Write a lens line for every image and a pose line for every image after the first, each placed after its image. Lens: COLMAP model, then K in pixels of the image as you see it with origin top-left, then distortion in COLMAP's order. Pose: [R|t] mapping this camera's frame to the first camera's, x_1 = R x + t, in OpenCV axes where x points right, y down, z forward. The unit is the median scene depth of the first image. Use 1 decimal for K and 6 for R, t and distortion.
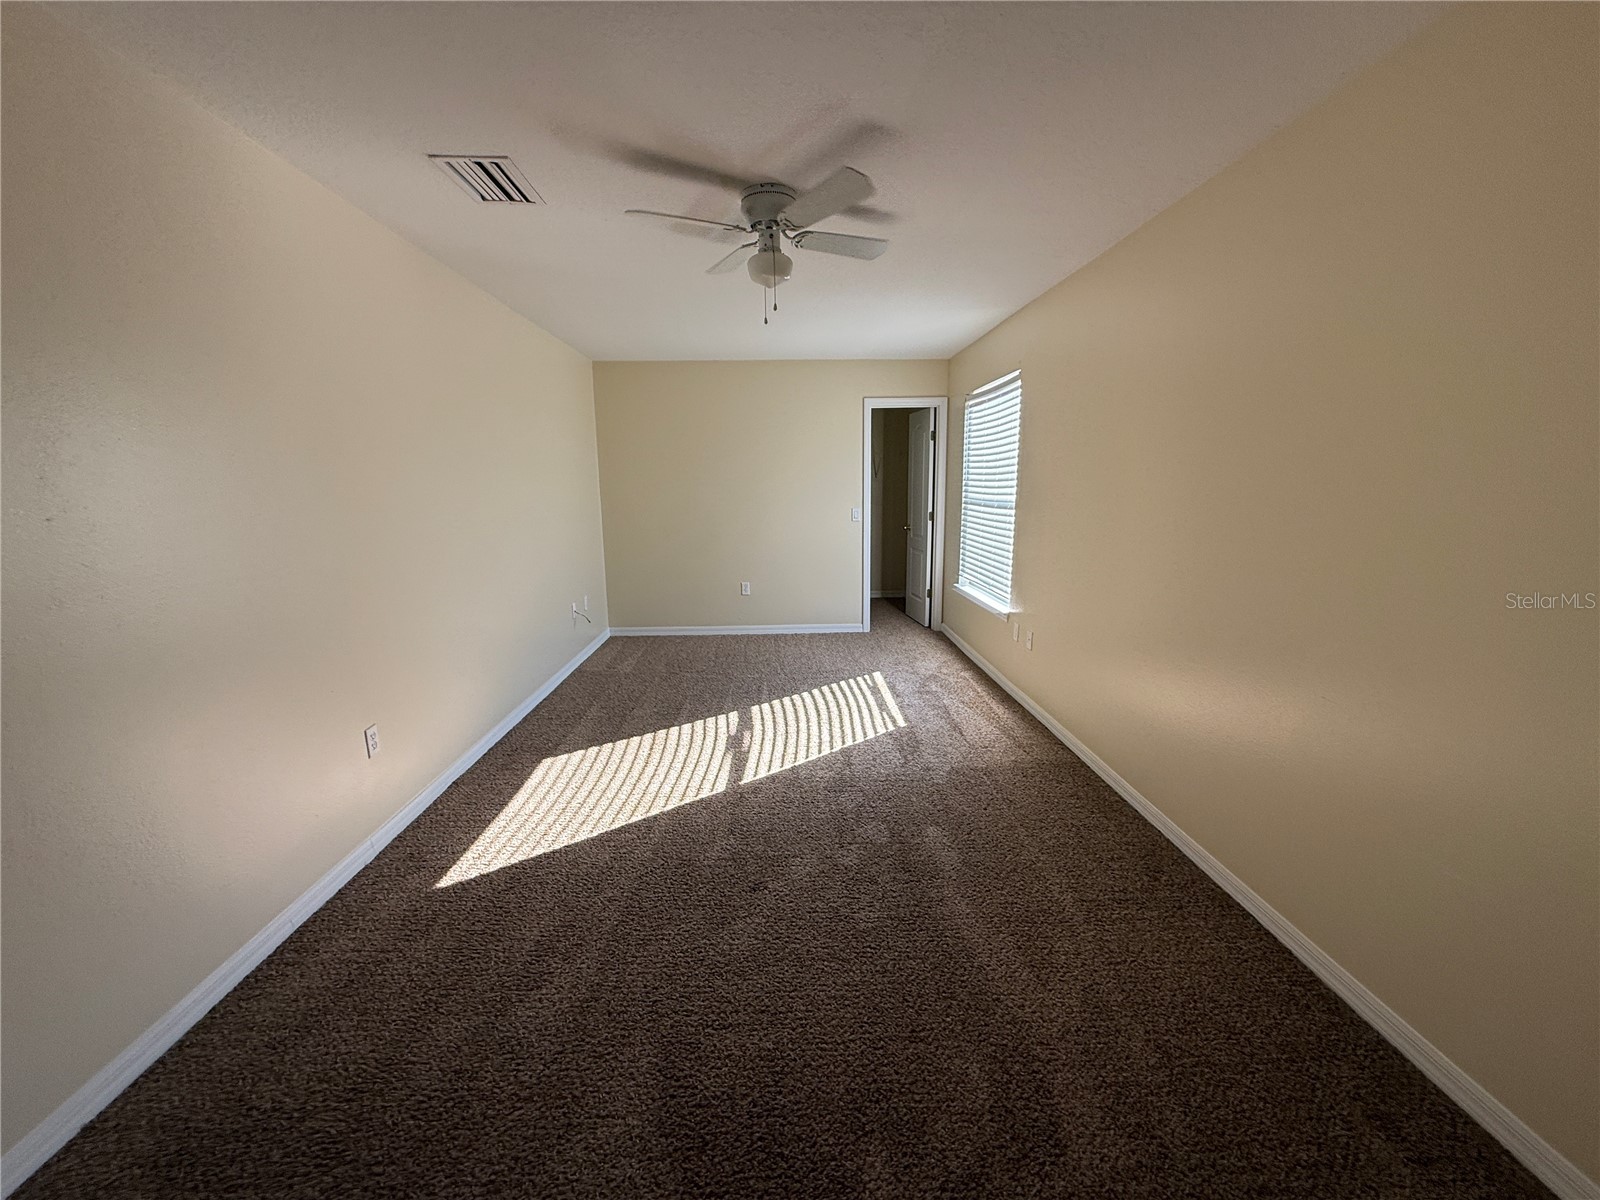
lens RADIAL K [[638.9, 0, 797.8], [0, 638.9, 603.8], [0, 0, 1]] dist [0.000431, 0.000356]
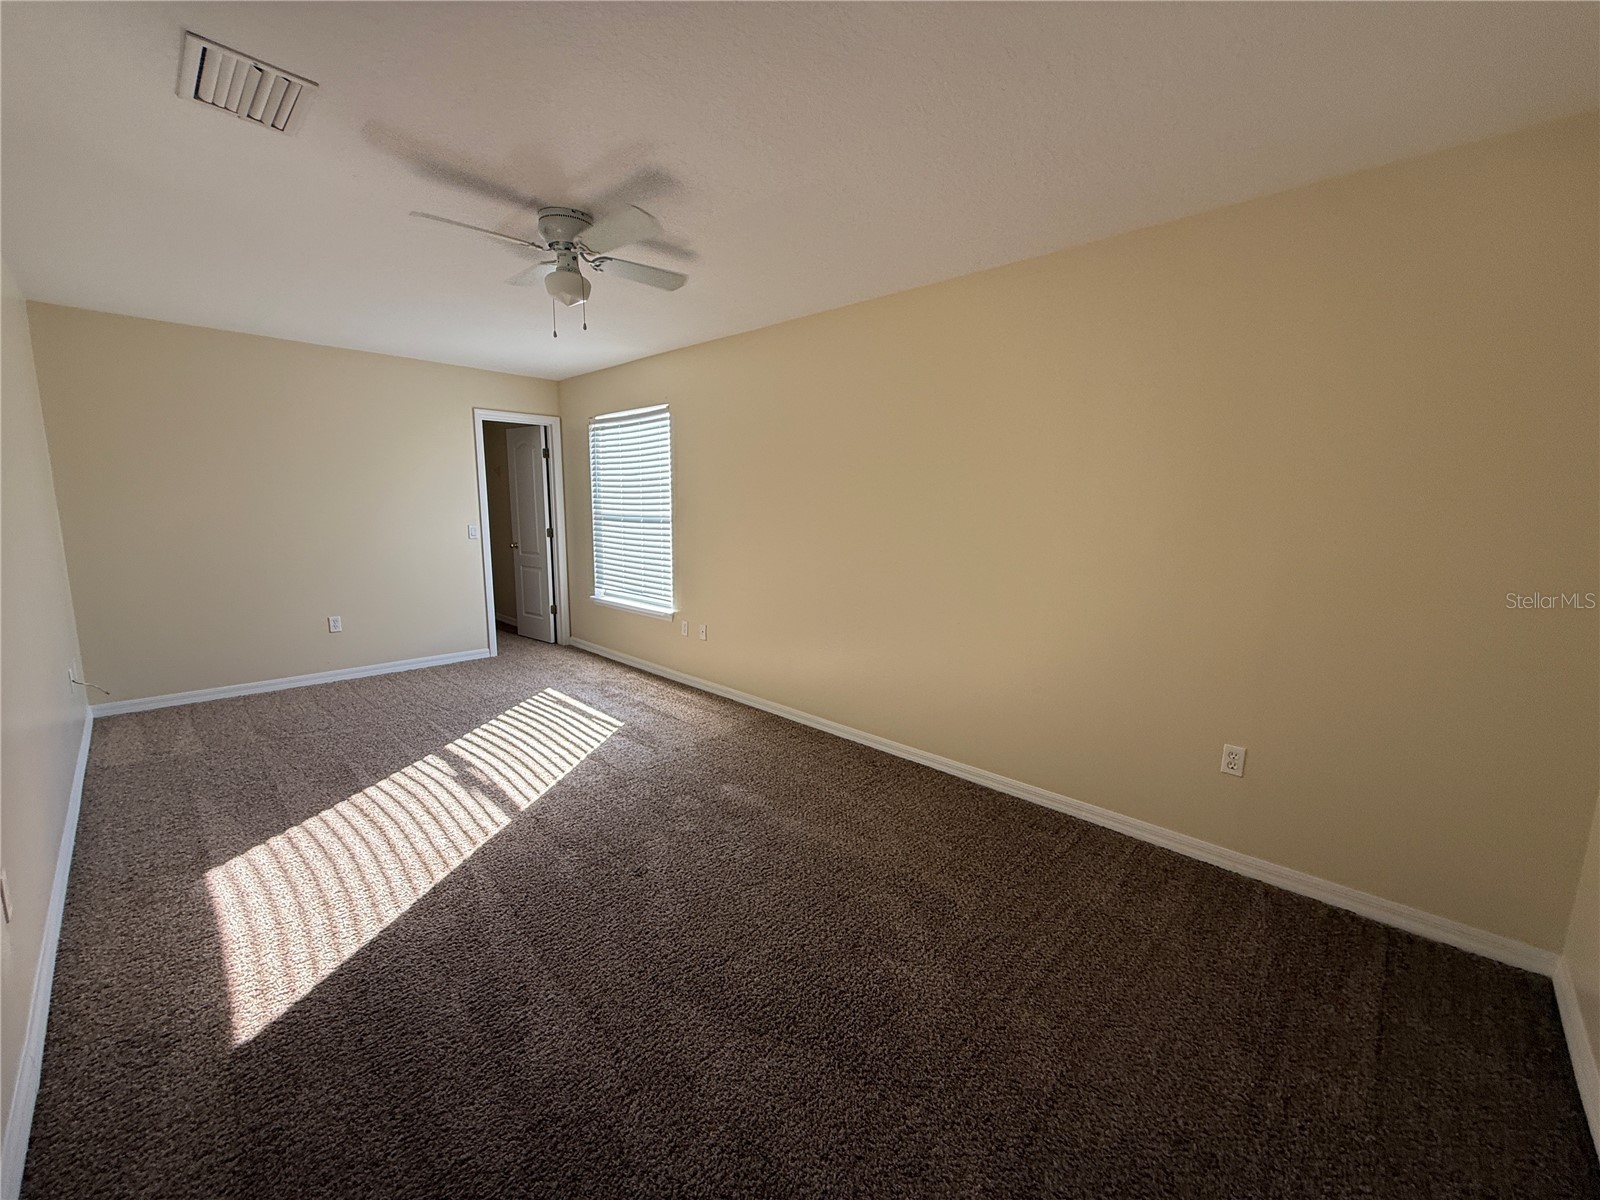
lens RADIAL K [[638.9, 0, 802.3], [0, 638.9, 597.3], [0, 0, 1]] dist [0.000431, 0.000356]
pose [[0.715957, -0.082383, 0.693267, -0.345587], [0.112818, 0.993614, 0.001564, 0.012547], [-0.688969, 0.077093, 0.720679, 0.012519]]
